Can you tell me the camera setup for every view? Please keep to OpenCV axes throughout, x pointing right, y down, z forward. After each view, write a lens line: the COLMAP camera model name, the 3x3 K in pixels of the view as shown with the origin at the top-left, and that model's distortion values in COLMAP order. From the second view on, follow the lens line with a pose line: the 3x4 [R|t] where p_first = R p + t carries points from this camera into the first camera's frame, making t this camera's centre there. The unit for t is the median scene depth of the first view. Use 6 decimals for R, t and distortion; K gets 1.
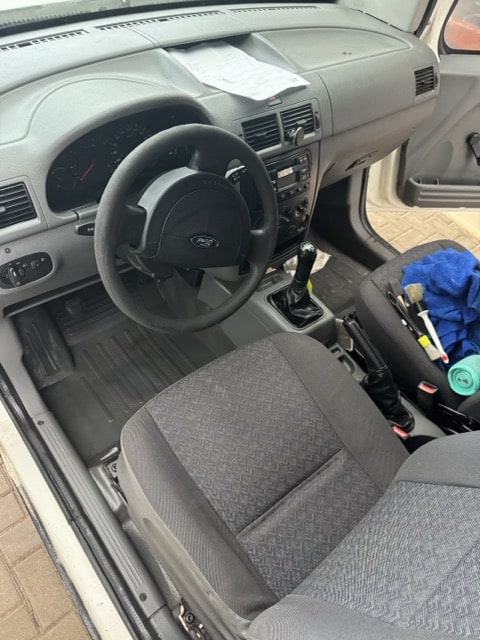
lens RADIAL K [[449.1, 0, 236.5], [0, 449.1, 323.1], [0, 0, 1]] dist [0.048249, -0.066021]
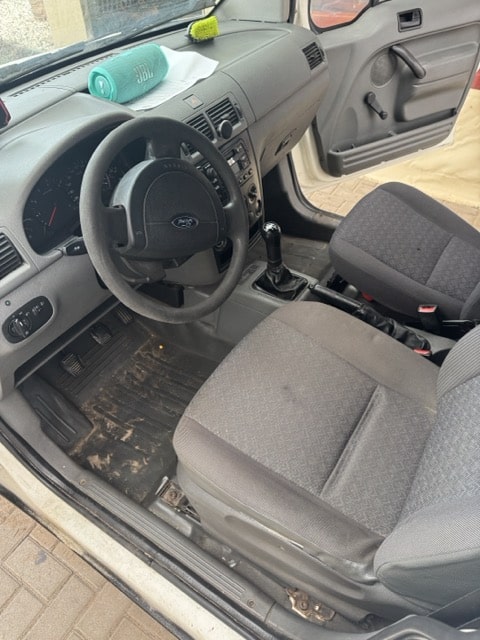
lens RADIAL K [[449.1, 0, 236.5], [0, 449.1, 323.1], [0, 0, 1]] dist [0.048249, -0.066021]
pose [[0.932150, -0.350544, 0.090639, -0.097577], [0.357218, 0.931225, -0.072220, 0.093448], [-0.059089, 0.099698, 0.993262, -0.013982]]
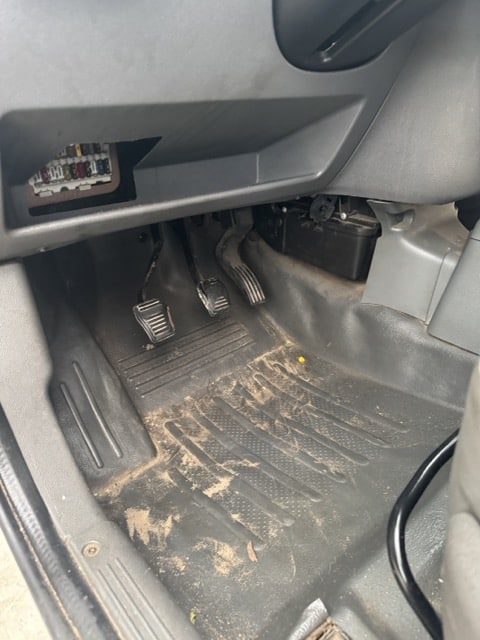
lens RADIAL K [[449.1, 0, 236.5], [0, 449.1, 323.1], [0, 0, 1]] dist [0.048249, -0.066021]
pose [[0.988483, -0.146193, -0.039097, -0.291215], [0.119339, 0.911918, -0.392636, 0.218074], [0.093054, 0.383449, 0.918862, 0.640072]]
